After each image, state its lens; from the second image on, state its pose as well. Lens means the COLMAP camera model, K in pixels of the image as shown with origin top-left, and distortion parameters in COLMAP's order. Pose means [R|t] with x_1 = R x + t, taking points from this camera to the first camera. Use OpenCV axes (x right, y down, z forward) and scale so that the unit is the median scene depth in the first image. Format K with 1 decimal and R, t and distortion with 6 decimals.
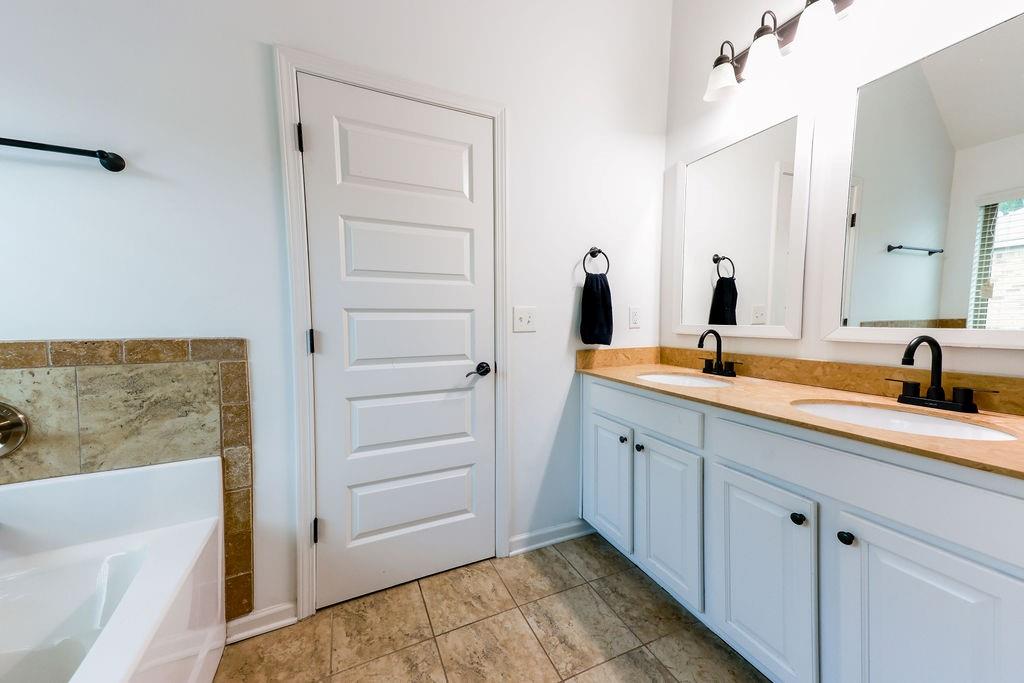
lens RADIAL K [[390.4, 0, 512.0], [0, 390.4, 341.5], [0, 0, 1]] dist [0.055857, -0.000024]
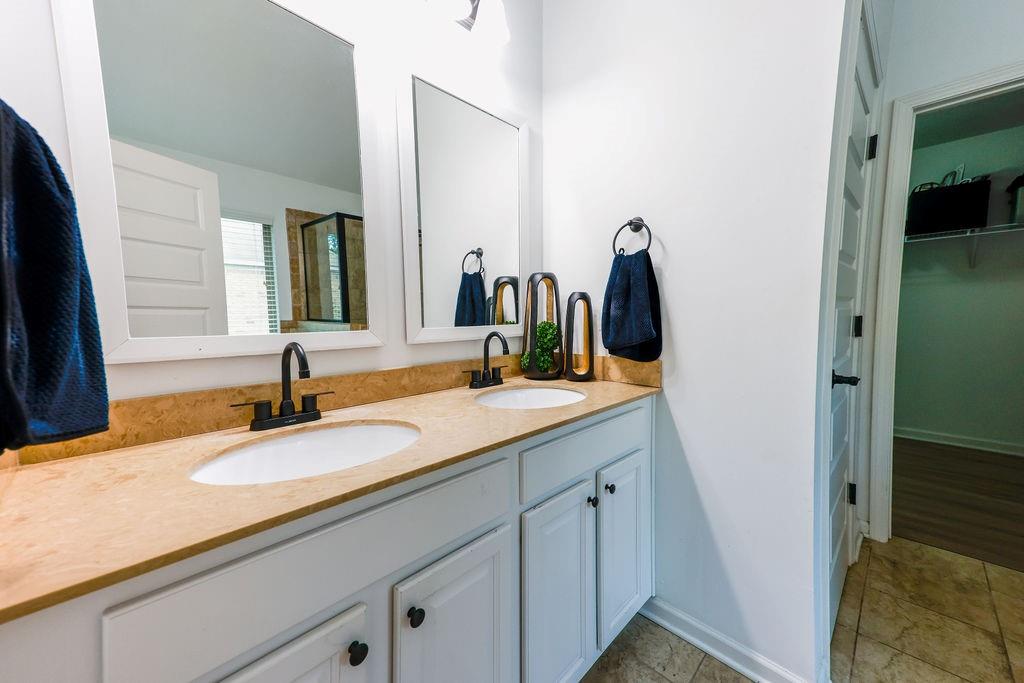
lens RADIAL K [[390.4, 0, 512.0], [0, 390.4, 341.5], [0, 0, 1]] dist [0.055857, -0.000024]
pose [[-0.358267, -0.007681, 0.933588, -0.105060], [0.106208, 0.993139, 0.048929, -0.024011], [-0.927559, 0.116684, -0.354993, 1.059040]]
